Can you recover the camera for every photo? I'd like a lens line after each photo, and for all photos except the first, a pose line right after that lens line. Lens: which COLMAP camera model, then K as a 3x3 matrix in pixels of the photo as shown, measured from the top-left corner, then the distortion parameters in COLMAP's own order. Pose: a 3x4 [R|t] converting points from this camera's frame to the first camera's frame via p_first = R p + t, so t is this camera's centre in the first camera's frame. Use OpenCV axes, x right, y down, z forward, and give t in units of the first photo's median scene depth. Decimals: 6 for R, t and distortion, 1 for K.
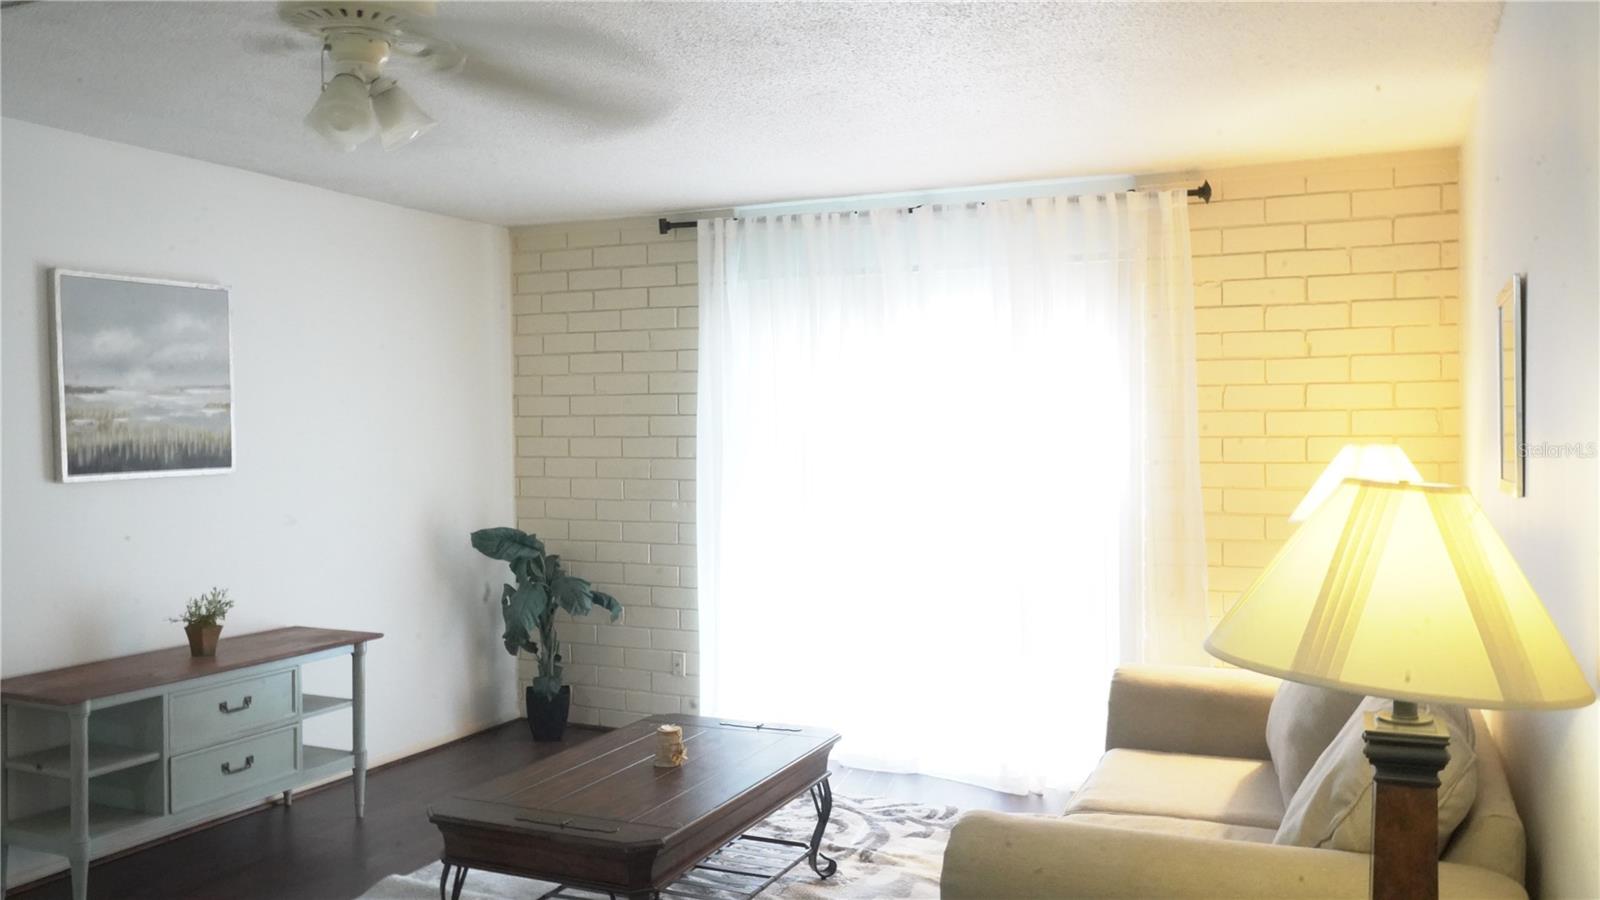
lens RADIAL K [[1292.3, 0, 800.0], [0, 1292.3, 450.0], [0, 0, 1]] dist [-0.004635, 0.002769]
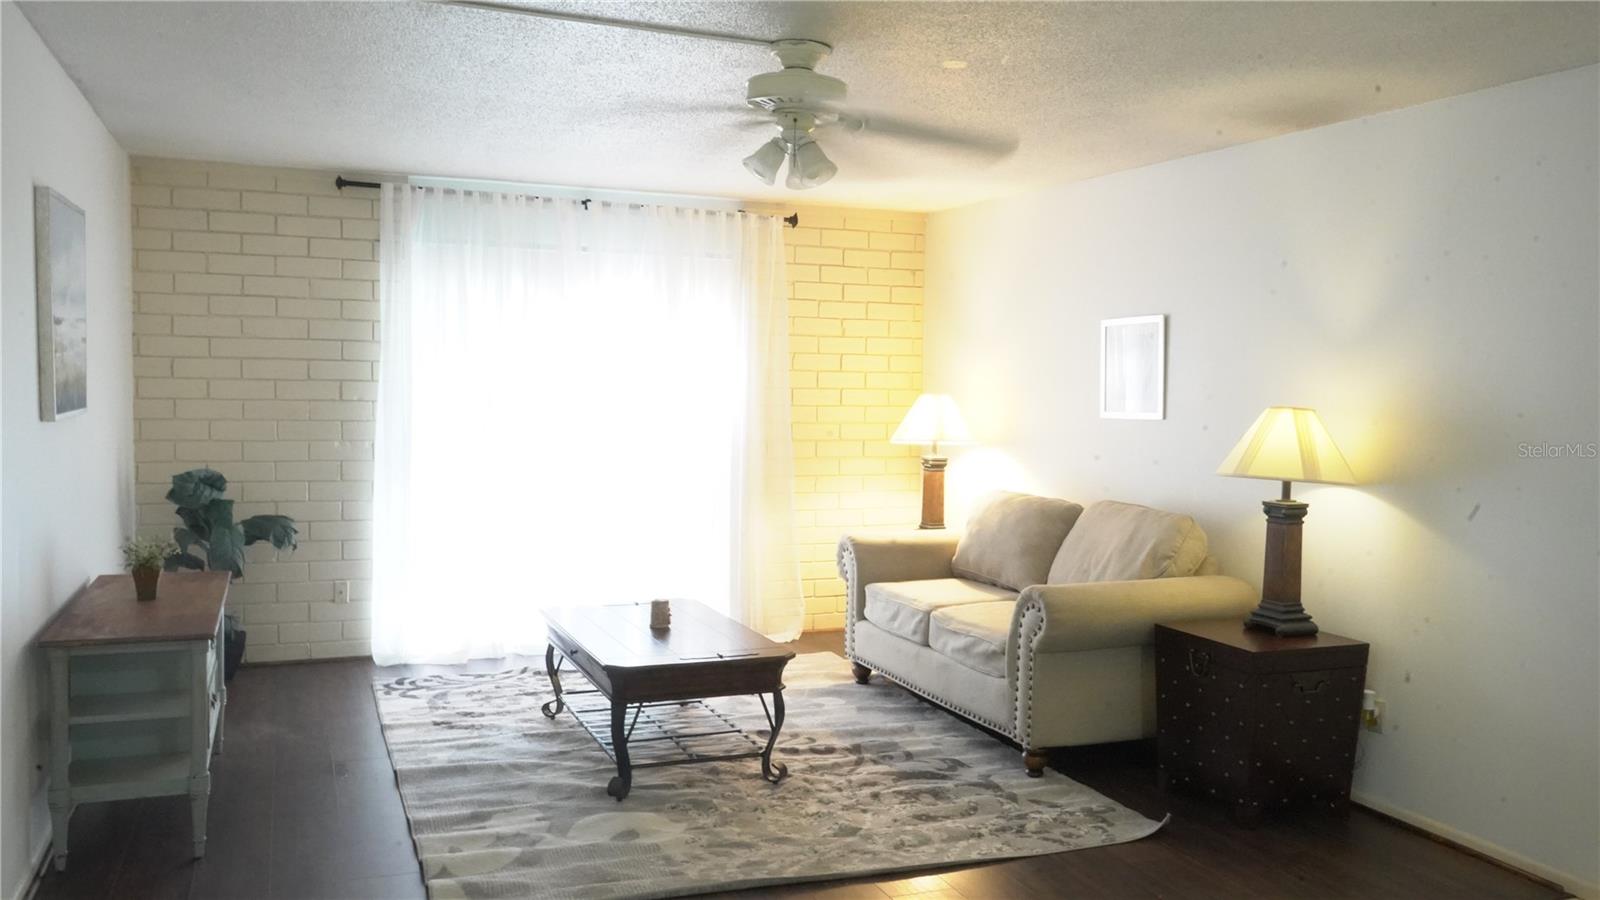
lens RADIAL K [[1256.7, 0, 800.0], [0, 1256.7, 450.0], [0, 0, 1]] dist [-0.013948, 0.001285]
pose [[0.683526, -0.021422, 0.729611, -0.615911], [-0.004222, 0.999436, 0.033300, 0.011575], [-0.729914, -0.025842, 0.683051, 0.010850]]
